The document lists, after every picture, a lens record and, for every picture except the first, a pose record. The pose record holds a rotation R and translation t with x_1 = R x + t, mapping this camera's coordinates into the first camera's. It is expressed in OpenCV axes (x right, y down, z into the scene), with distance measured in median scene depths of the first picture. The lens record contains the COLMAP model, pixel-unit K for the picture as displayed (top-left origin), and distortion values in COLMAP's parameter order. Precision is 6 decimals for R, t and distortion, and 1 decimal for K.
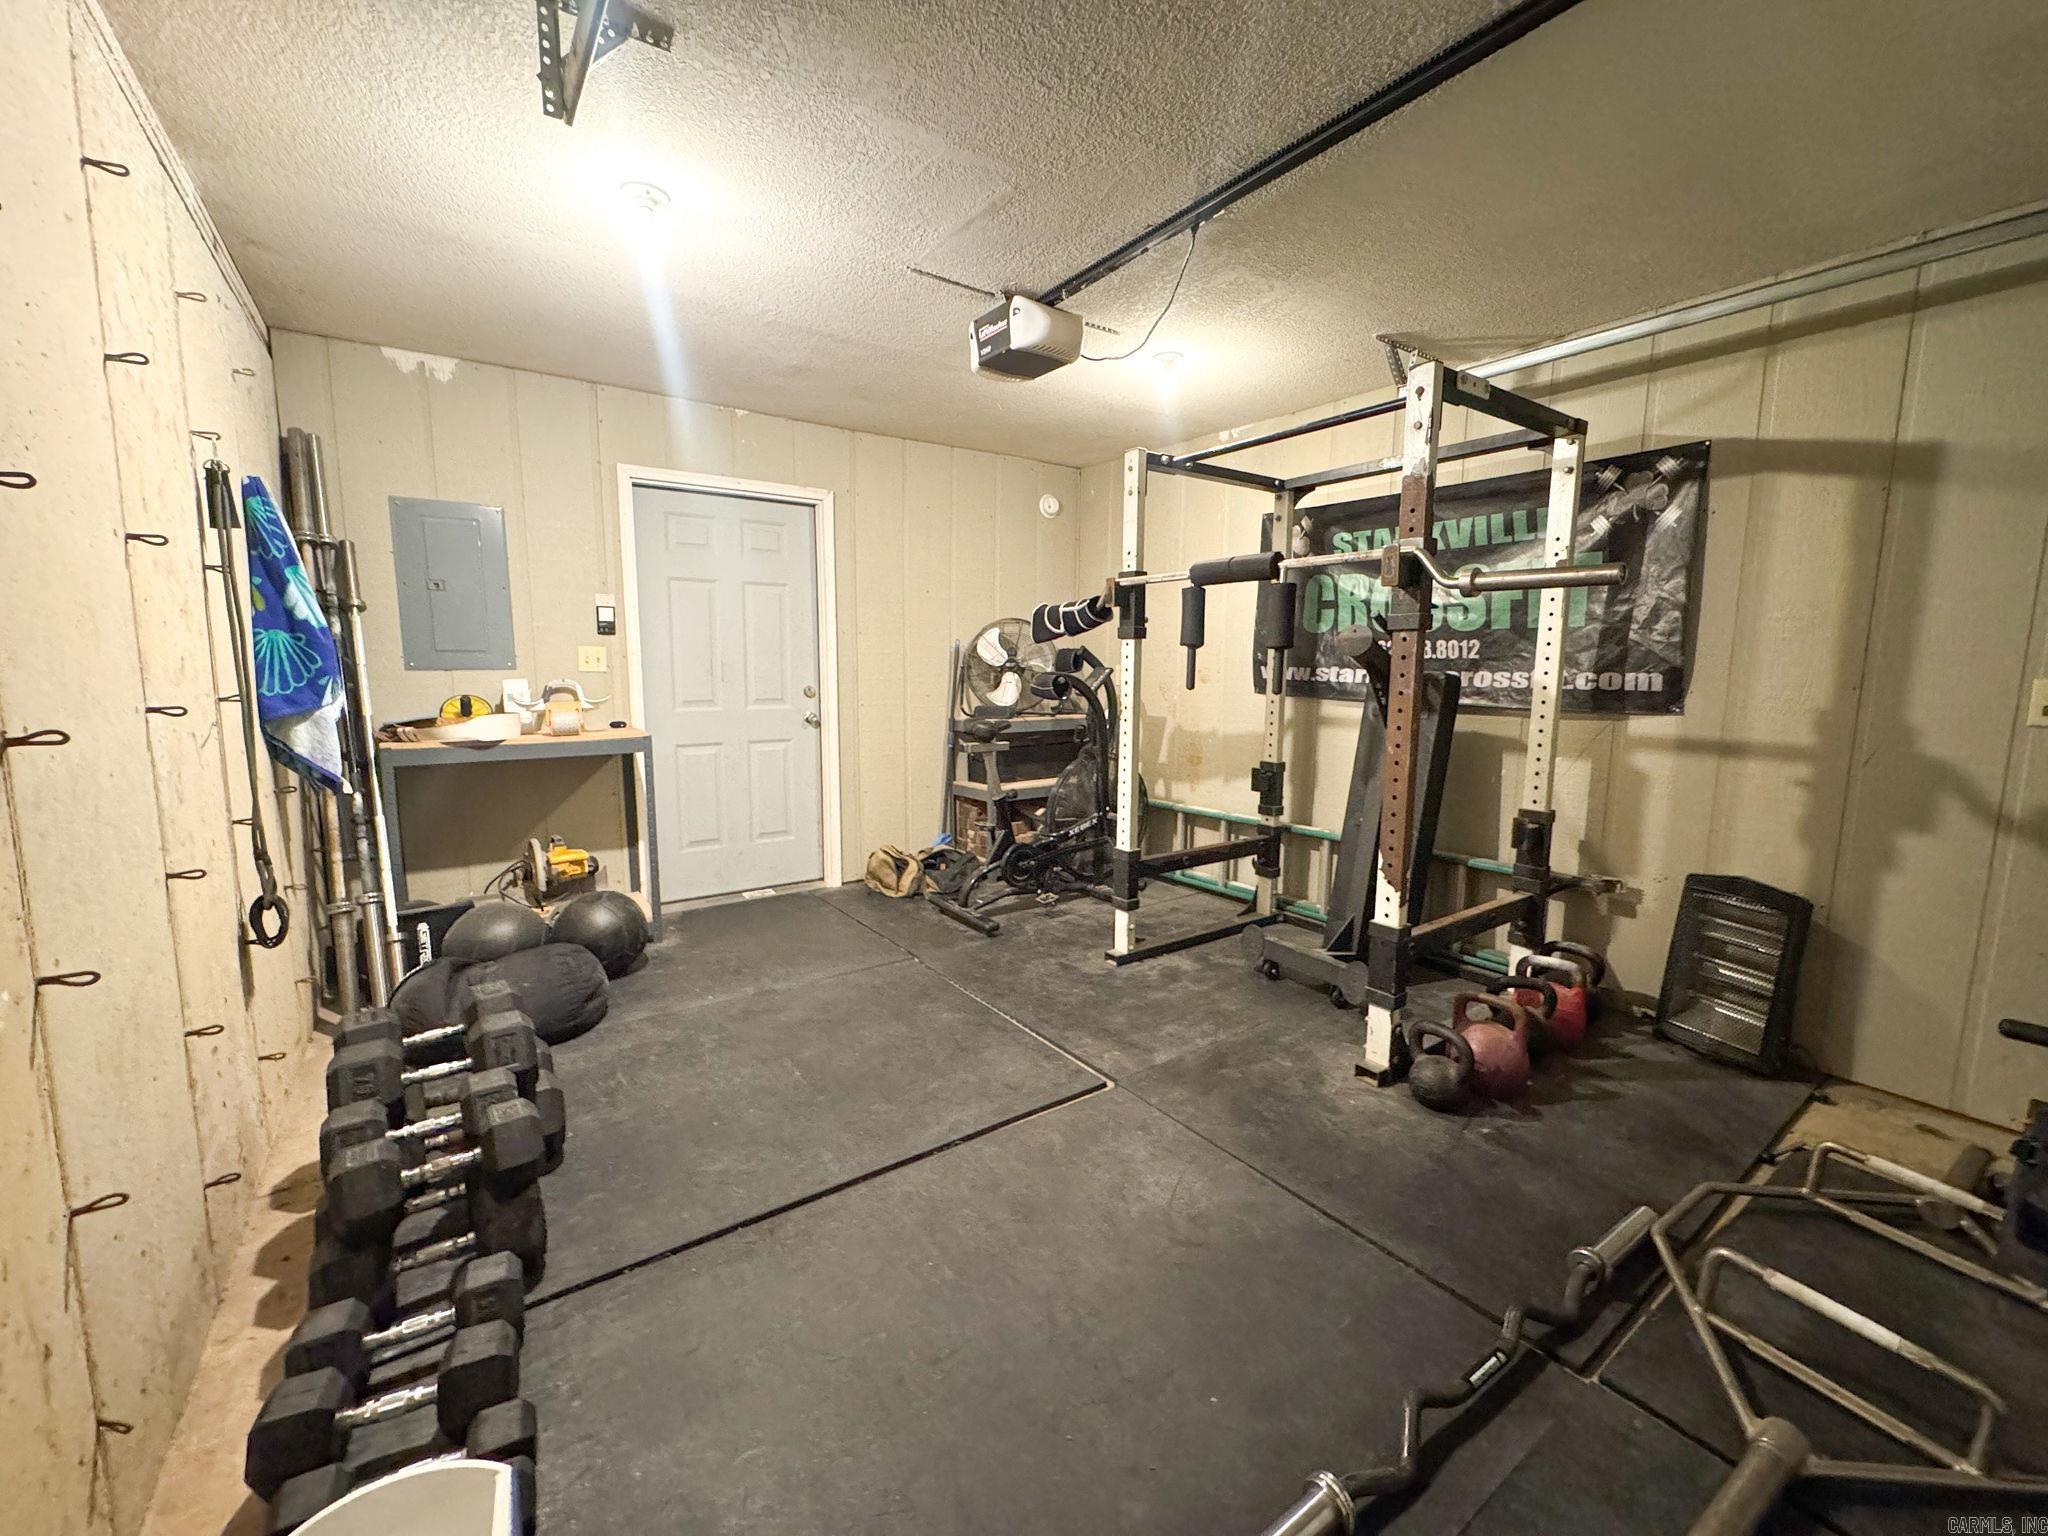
lens RADIAL K [[819.3, 0, 1020.6], [0, 819.3, 764.7], [0, 0, 1]] dist [-0.002984, 0.000546]
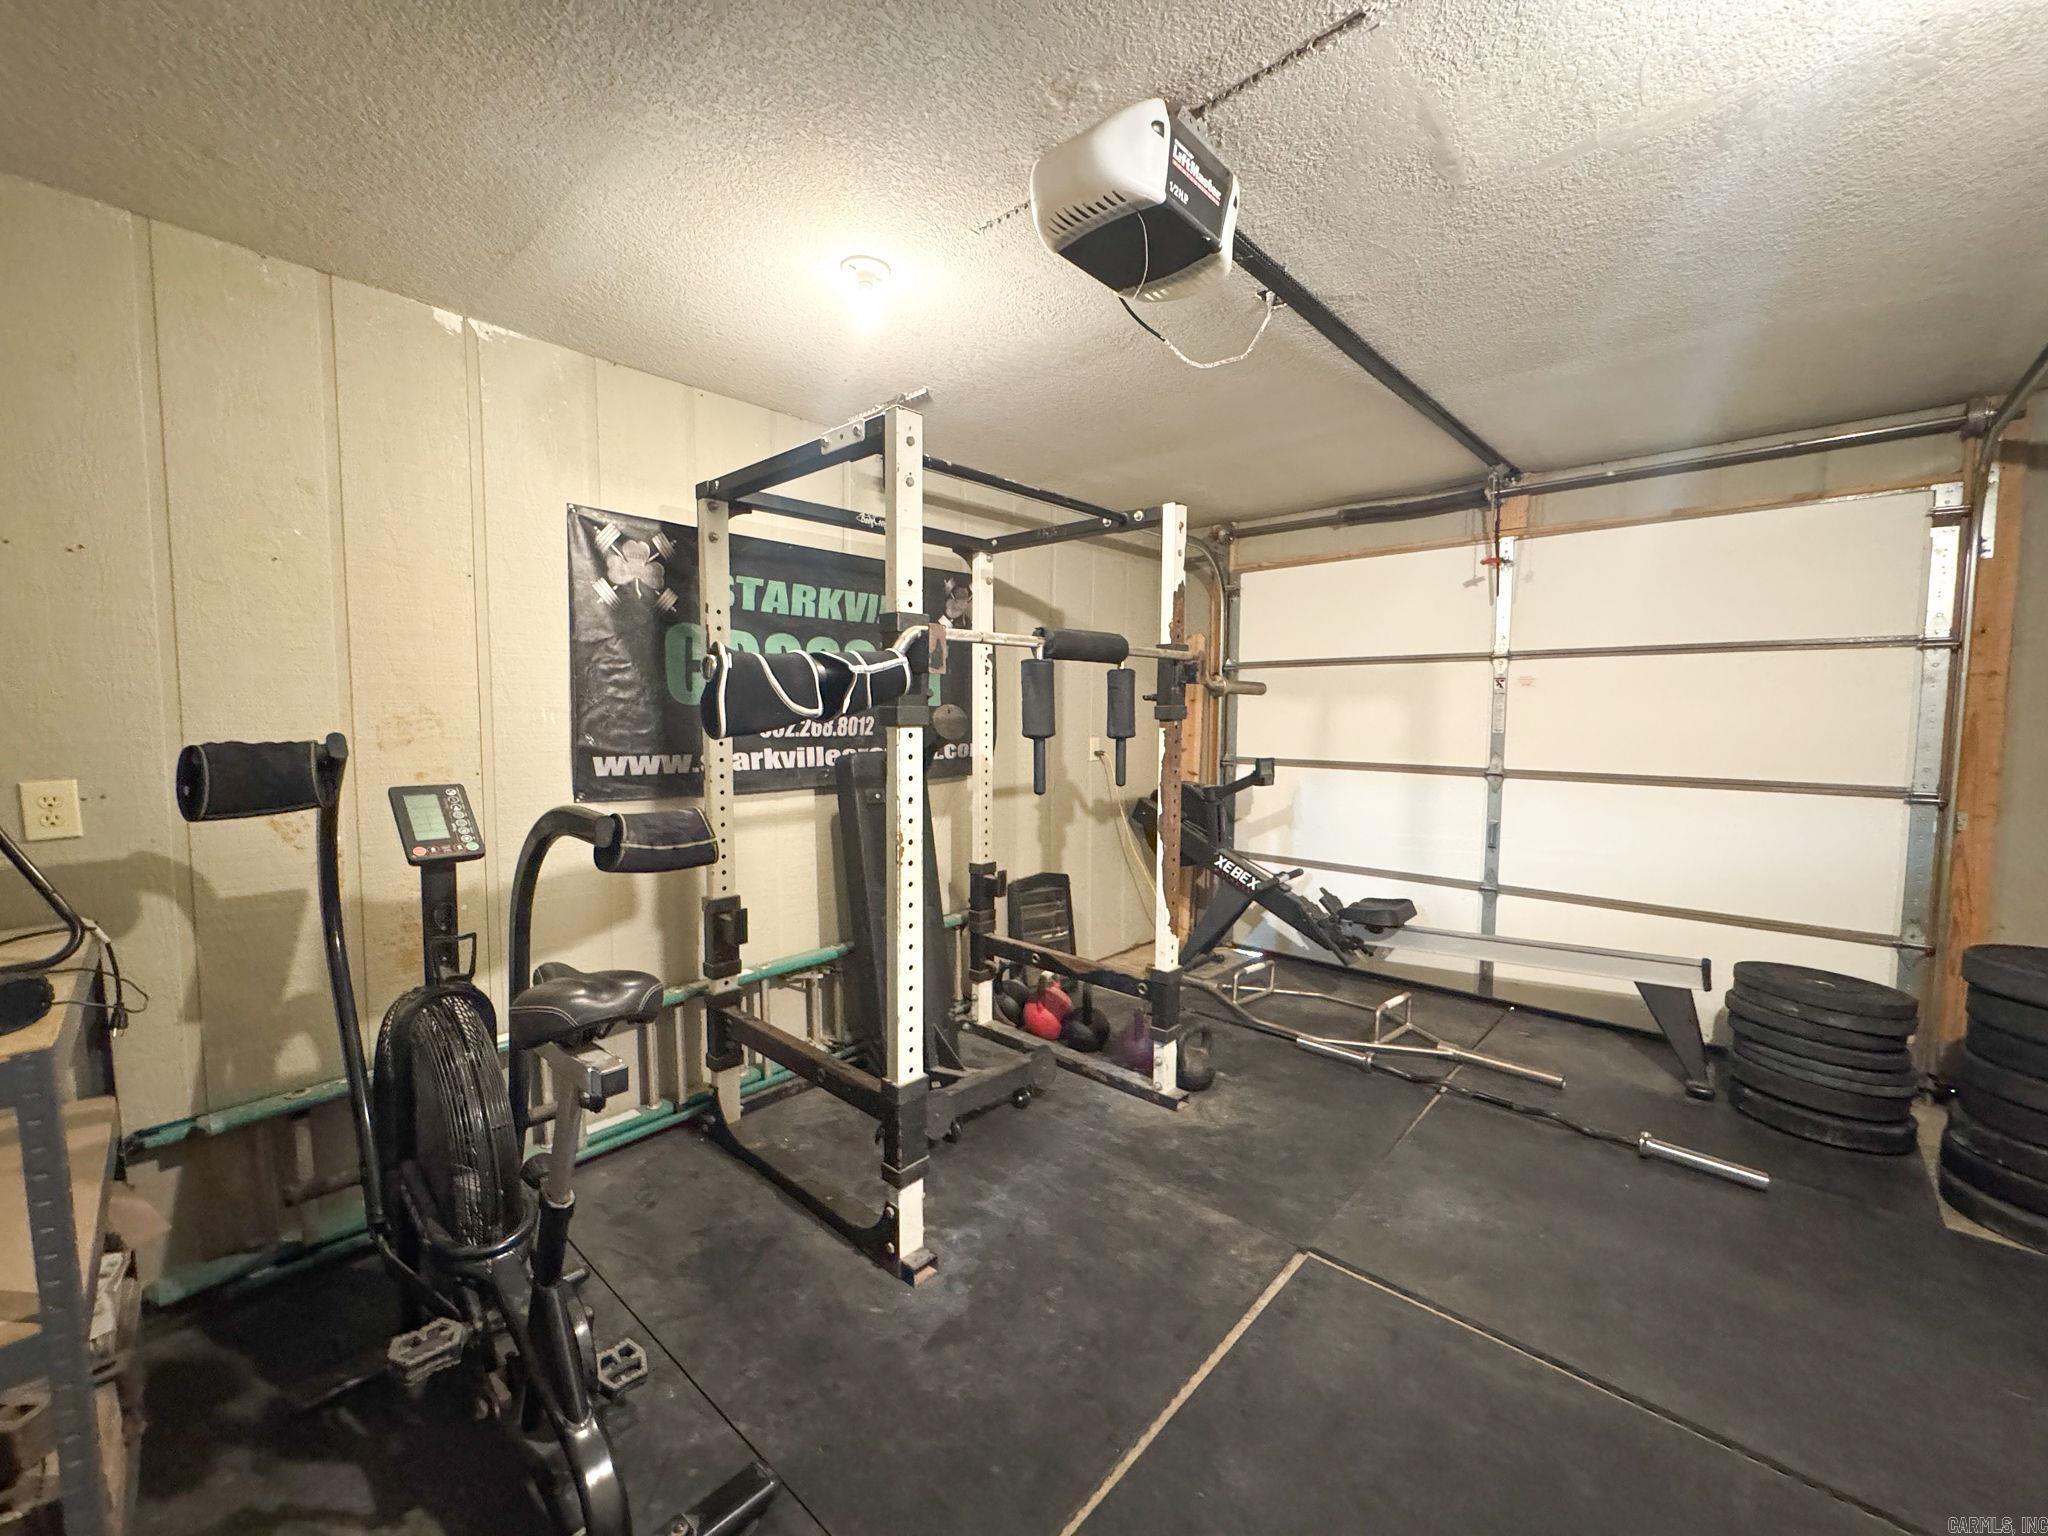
lens RADIAL K [[819.3, 0, 1020.8], [0, 819.3, 767.0], [0, 0, 1]] dist [-0.002984, 0.000546]
pose [[-0.215692, -0.078921, 0.973267, -0.515862], [0.120455, 0.986965, 0.106727, -0.199027], [-0.969003, 0.140255, -0.203374, 1.168008]]
